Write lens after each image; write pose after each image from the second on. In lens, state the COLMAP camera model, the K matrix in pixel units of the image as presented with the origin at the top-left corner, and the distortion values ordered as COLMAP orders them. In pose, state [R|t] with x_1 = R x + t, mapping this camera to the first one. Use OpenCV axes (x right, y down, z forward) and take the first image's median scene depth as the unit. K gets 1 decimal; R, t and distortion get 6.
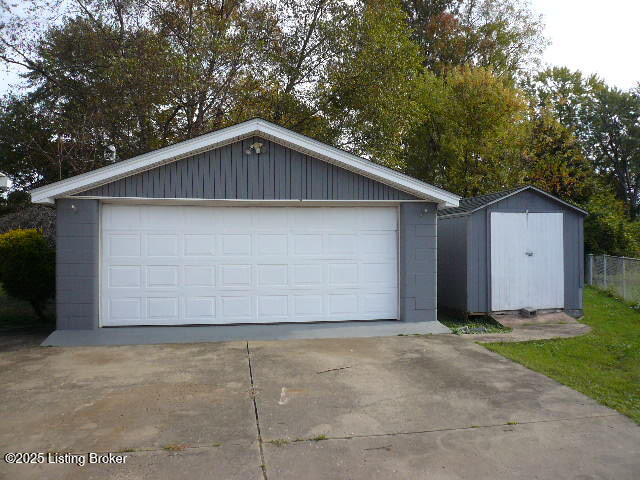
lens RADIAL K [[520.7, 0, 319.9], [0, 520.7, 239.7], [0, 0, 1]] dist [-0.041586, 0.005878]
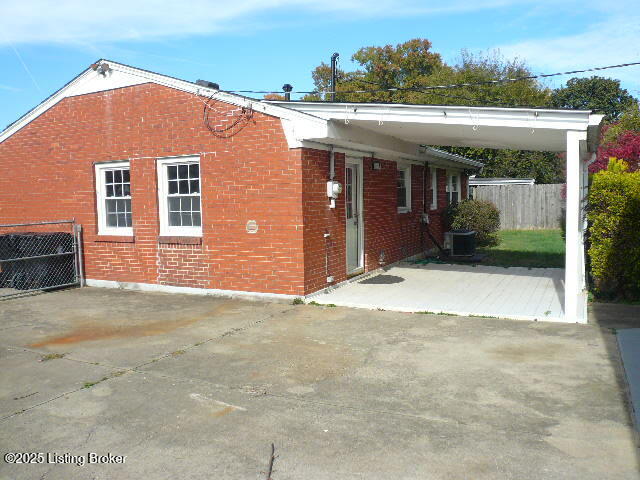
lens RADIAL K [[520.7, 0, 319.8], [0, 520.7, 240.4], [0, 0, 1]] dist [-0.041586, 0.005878]
pose [[-0.576836, 0.080002, -0.812933, 0.525795], [0.027486, 0.996530, 0.078567, 0.002032], [0.816398, 0.022976, -0.577033, 1.827809]]
